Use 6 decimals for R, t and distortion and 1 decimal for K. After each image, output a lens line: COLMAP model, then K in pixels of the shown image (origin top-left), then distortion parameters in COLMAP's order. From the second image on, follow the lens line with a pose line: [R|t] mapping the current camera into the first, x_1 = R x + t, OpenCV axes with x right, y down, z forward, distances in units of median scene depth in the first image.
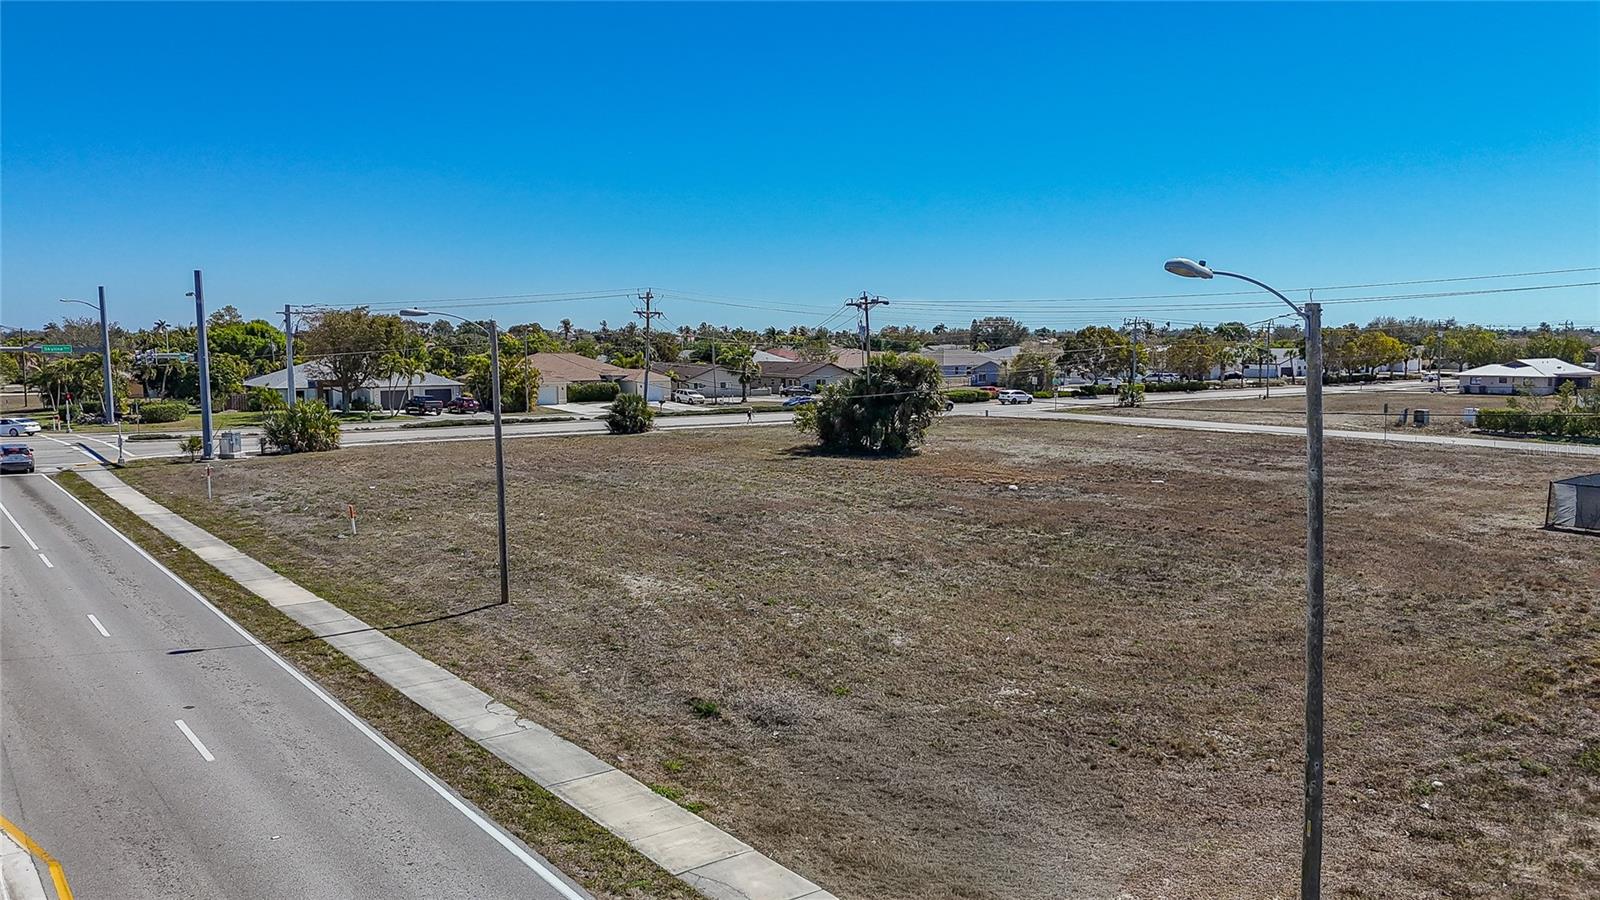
lens RADIAL K [[1128.0, 0, 805.5], [0, 1128.0, 551.6], [0, 0, 1]] dist [0.054954, -0.061347]
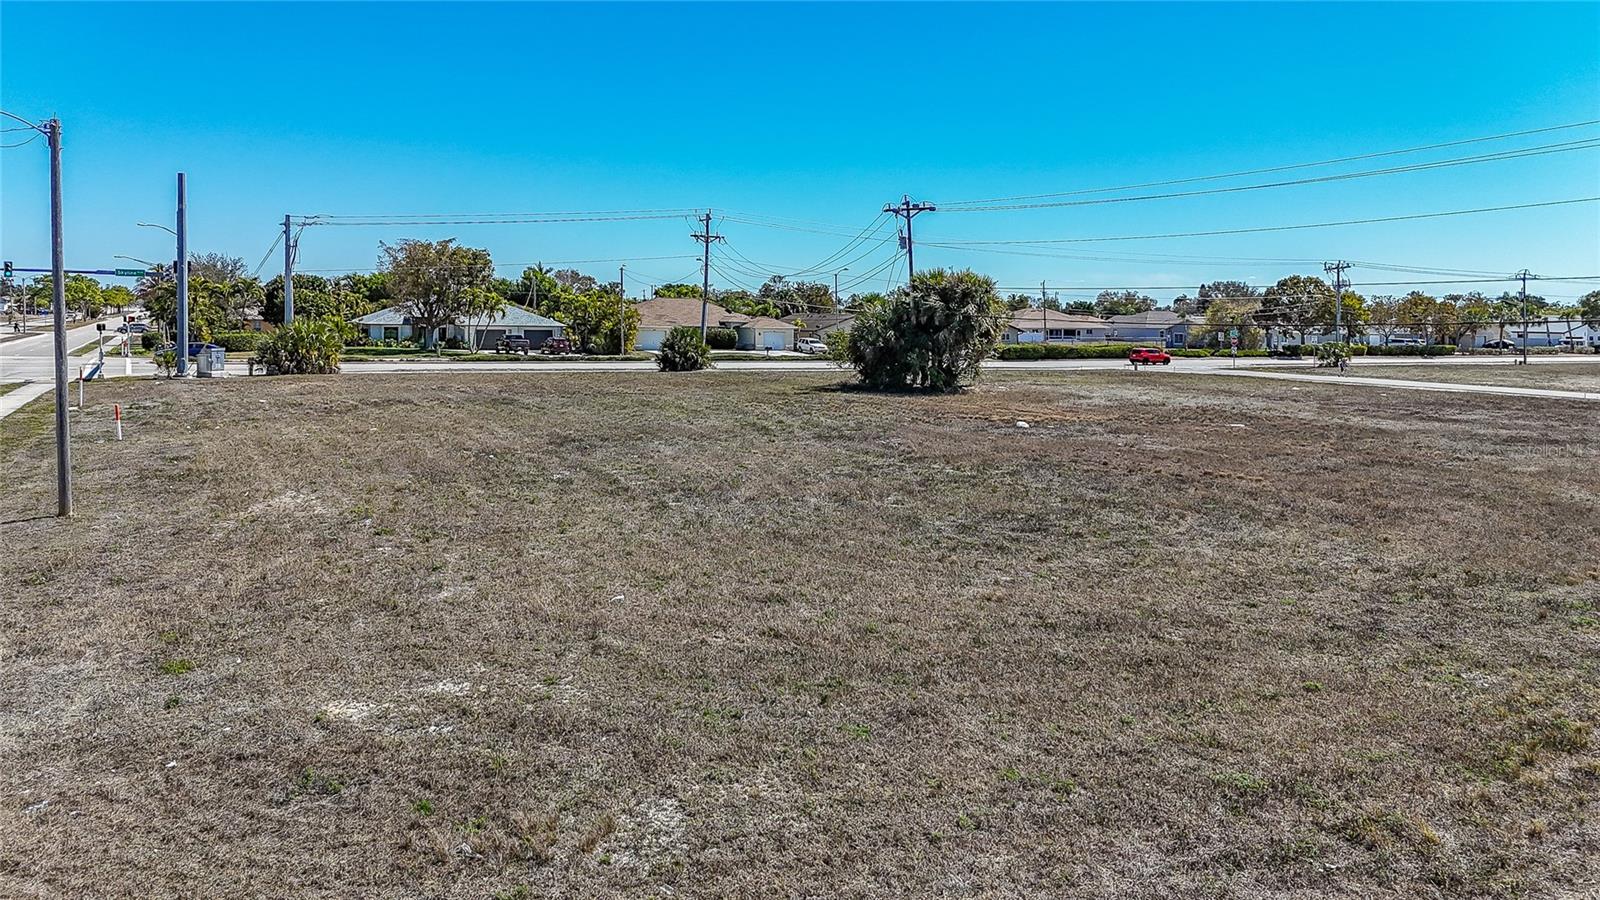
lens RADIAL K [[1175.2, 0, 802.3], [0, 1175.2, 447.6], [0, 0, 1]] dist [0.076022, -0.077073]
pose [[0.980529, 0.036485, -0.192955, 0.145028], [-0.049969, 0.996602, -0.065486, 0.012991], [0.189910, 0.073853, 0.979020, 0.152349]]
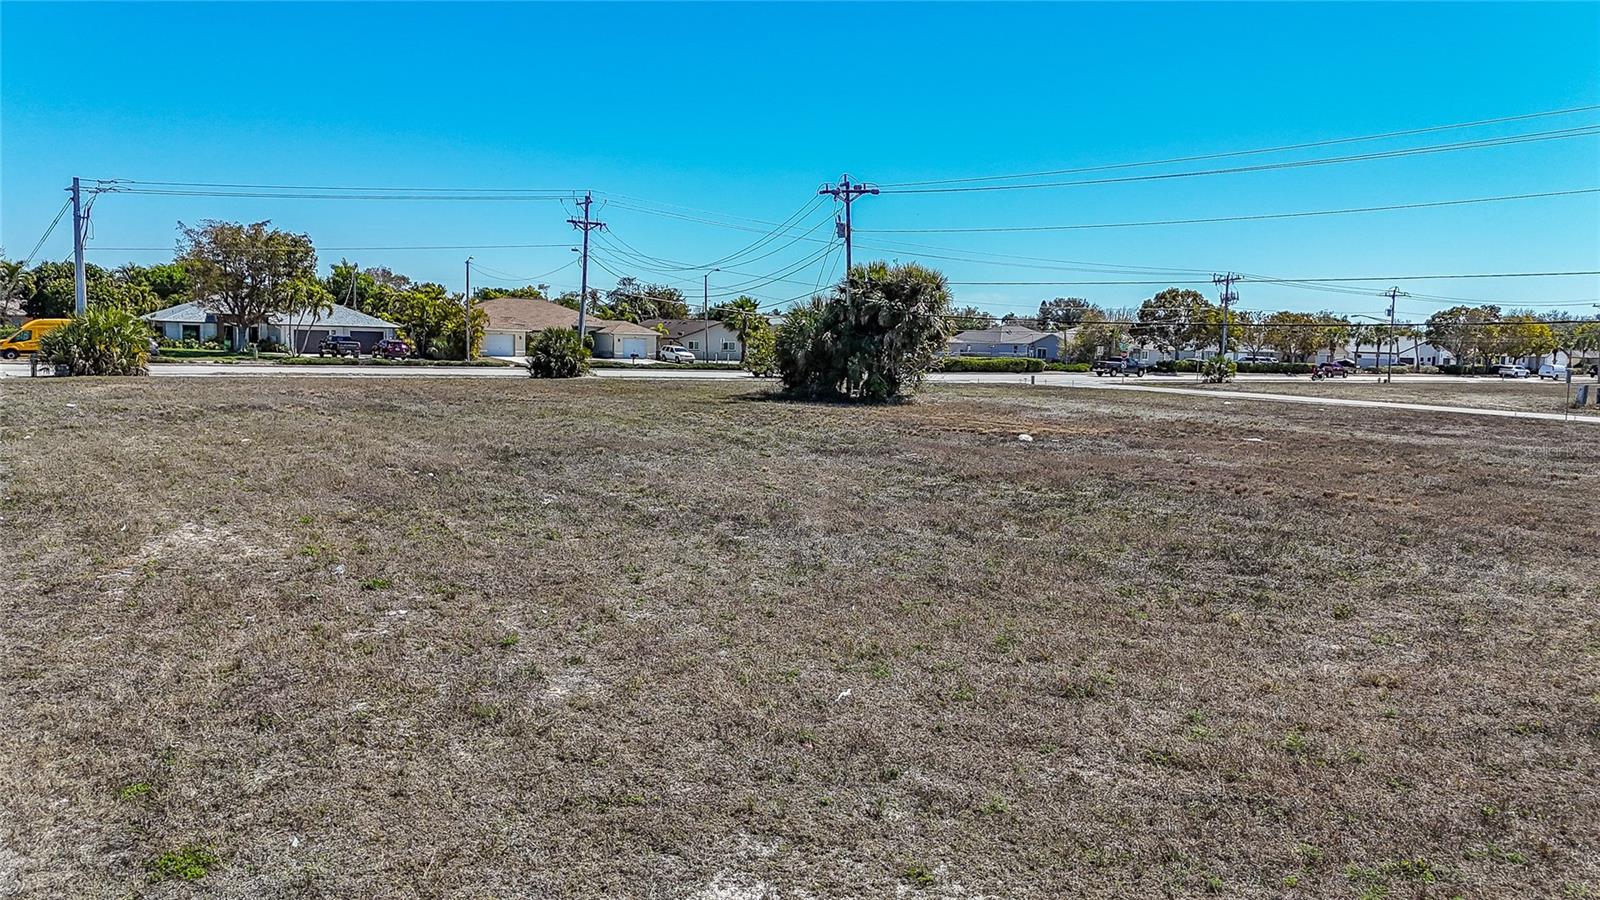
lens RADIAL K [[1219.8, 0, 795.4], [0, 1219.8, 535.1], [0, 0, 1]] dist [0.028434, -0.001590]
pose [[0.997930, 0.039276, -0.050927, 0.066993], [-0.040142, 0.999064, -0.016099, 0.011729], [0.050247, 0.018110, 0.998573, 0.219755]]
